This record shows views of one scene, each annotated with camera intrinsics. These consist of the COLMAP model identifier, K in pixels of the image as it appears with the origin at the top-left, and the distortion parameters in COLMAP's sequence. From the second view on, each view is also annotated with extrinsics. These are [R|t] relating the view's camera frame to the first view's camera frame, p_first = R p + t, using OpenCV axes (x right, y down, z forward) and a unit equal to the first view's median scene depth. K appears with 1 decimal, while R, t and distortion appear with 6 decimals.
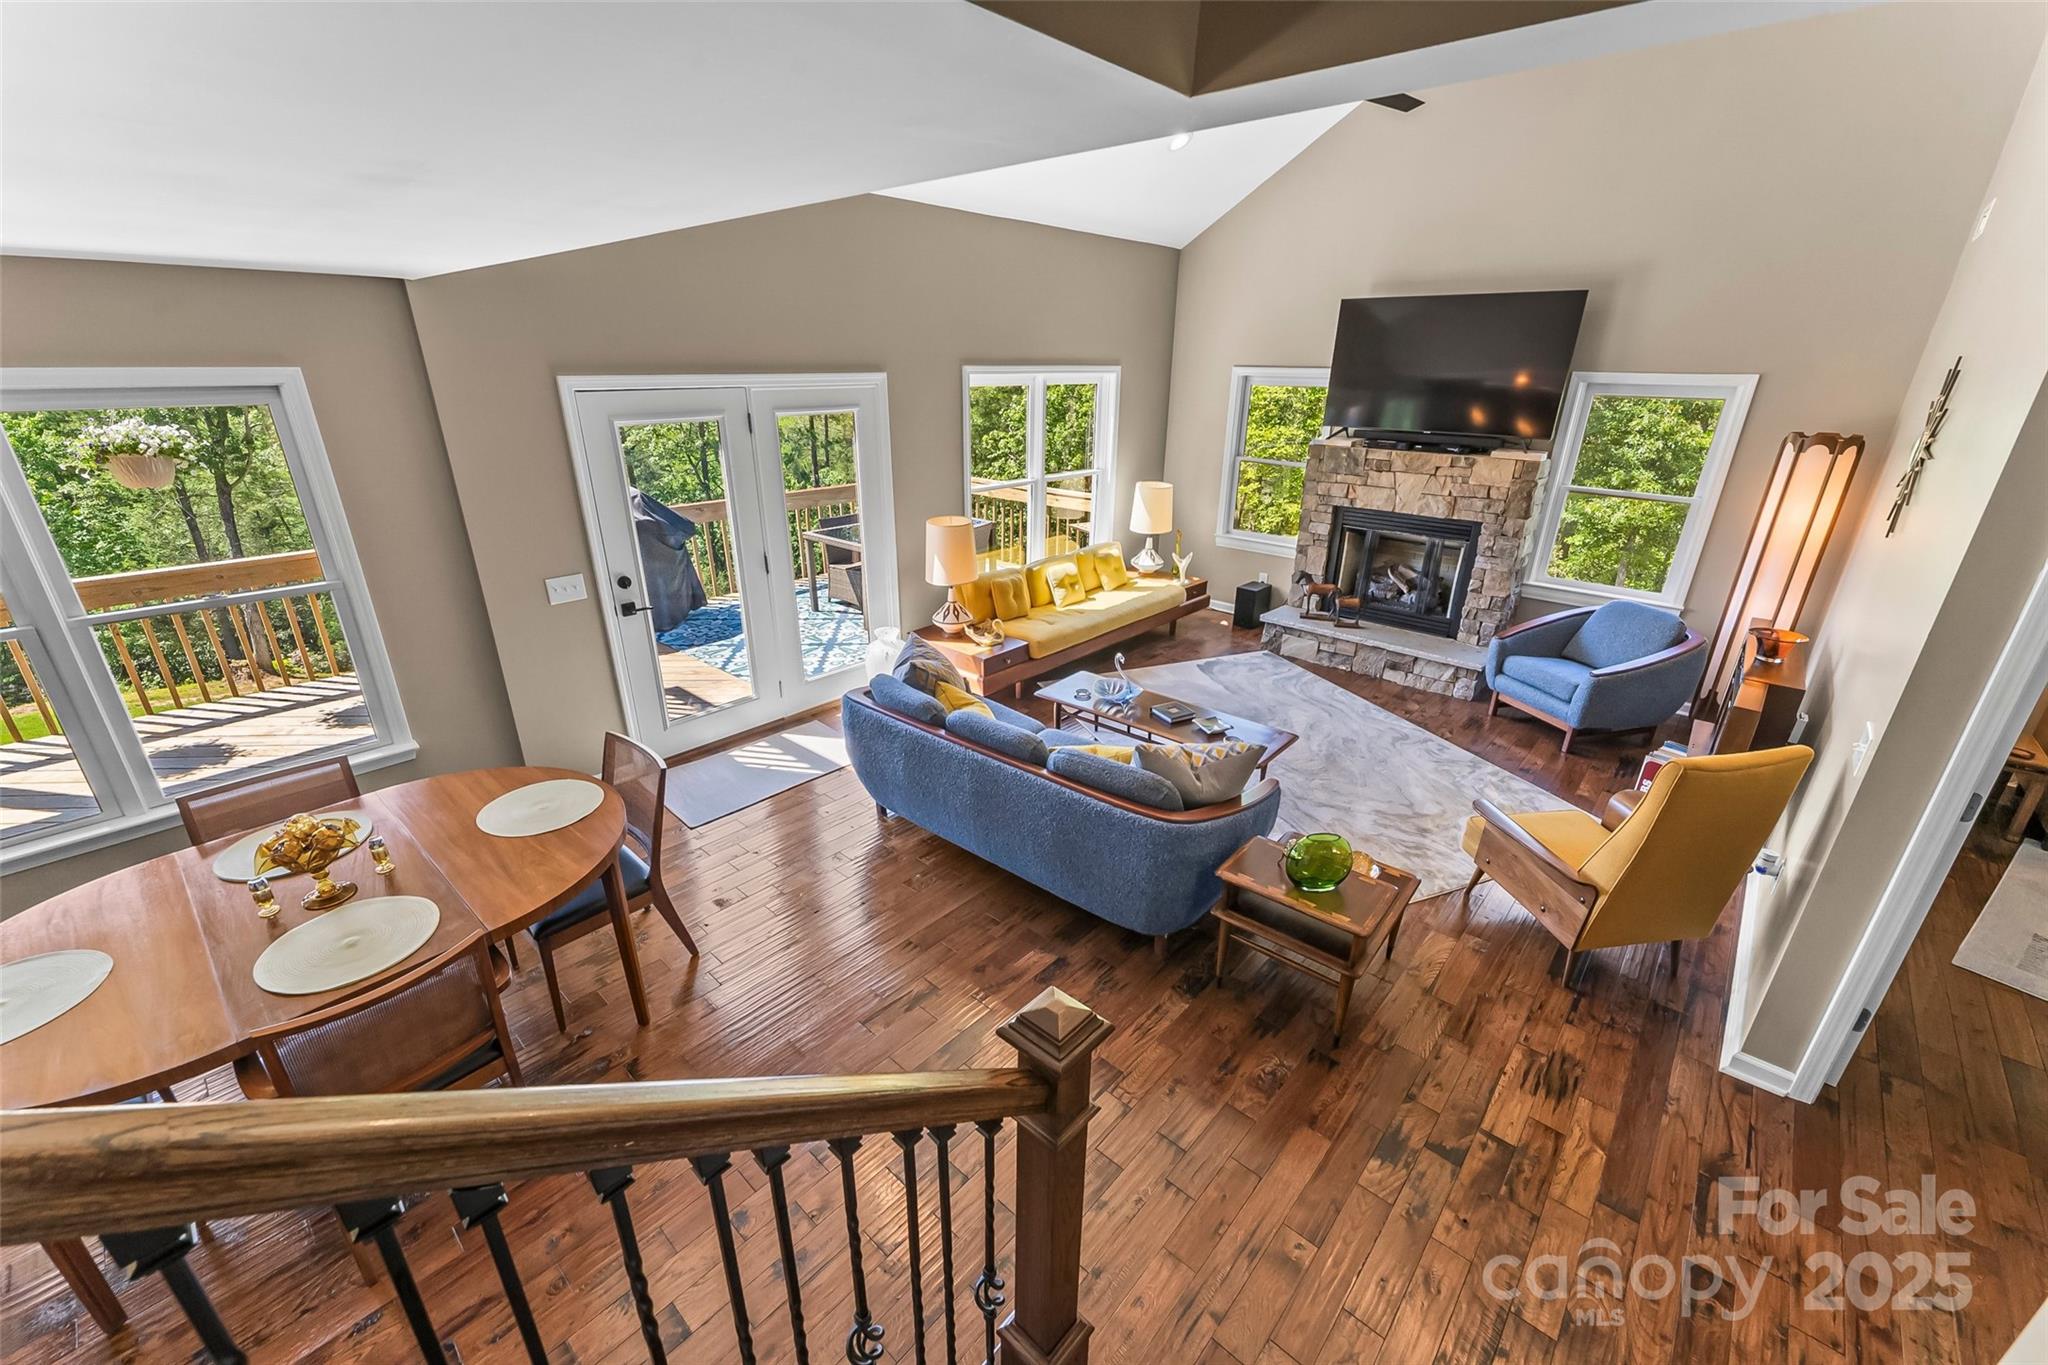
lens RADIAL K [[809.8, 0, 1024.0], [0, 809.8, 682.5], [0, 0, 1]] dist [-0.000545, -0.000085]
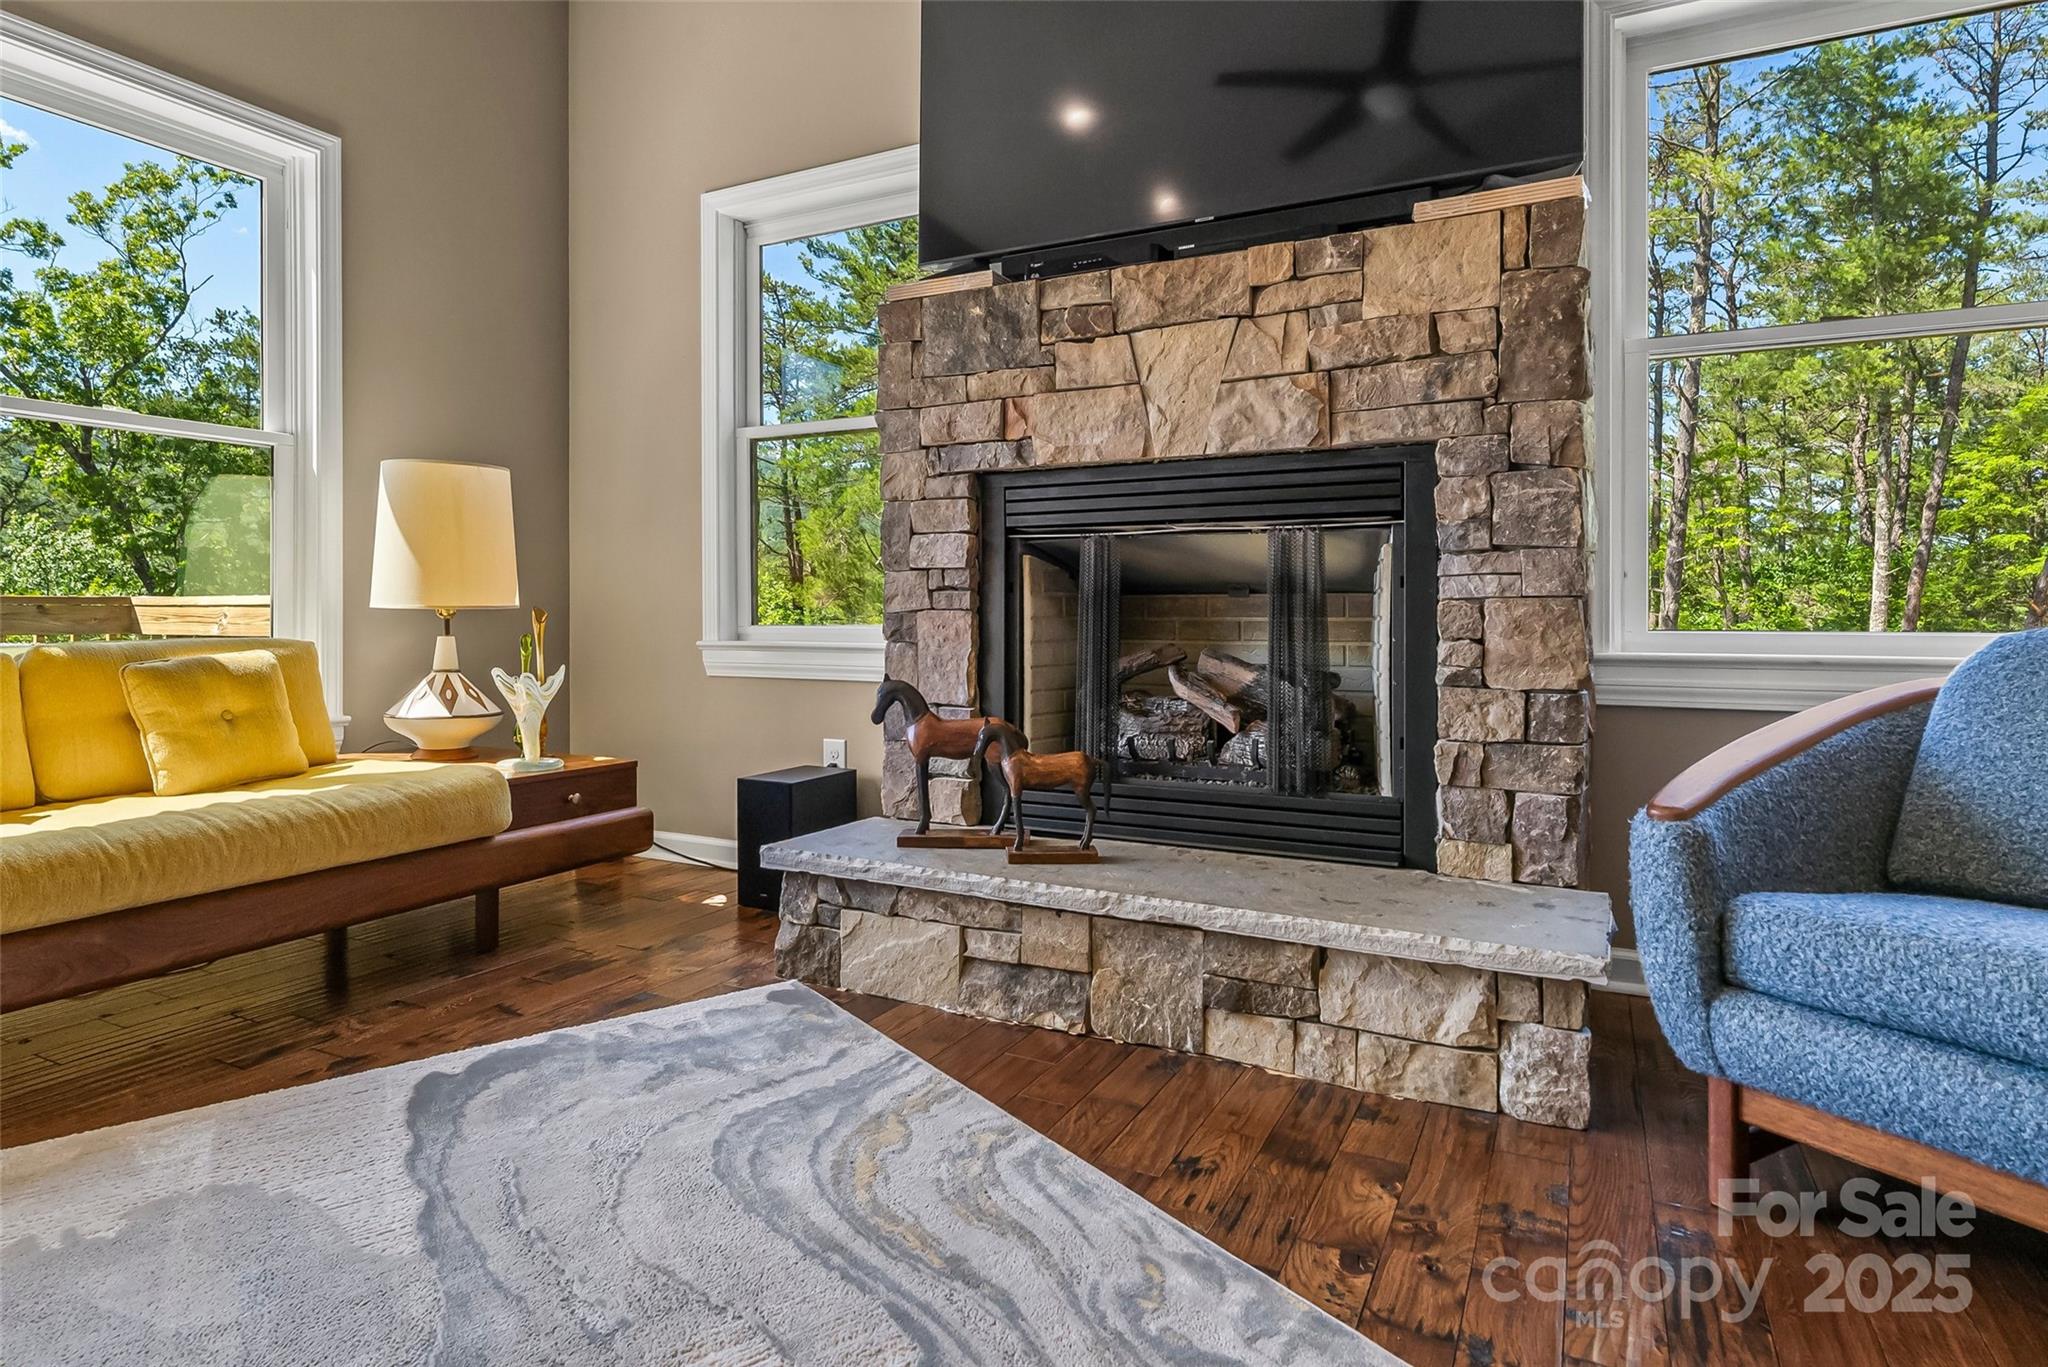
lens RADIAL K [[1122.2, 0, 999.7], [0, 1122.2, 607.0], [0, 0, 1]] dist [-0.001399, -0.000559]
pose [[0.969815, -0.014126, 0.243430, 0.299173], [0.103191, 0.928295, -0.357239, -0.015721], [-0.220929, 0.371576, 0.901733, 0.653320]]
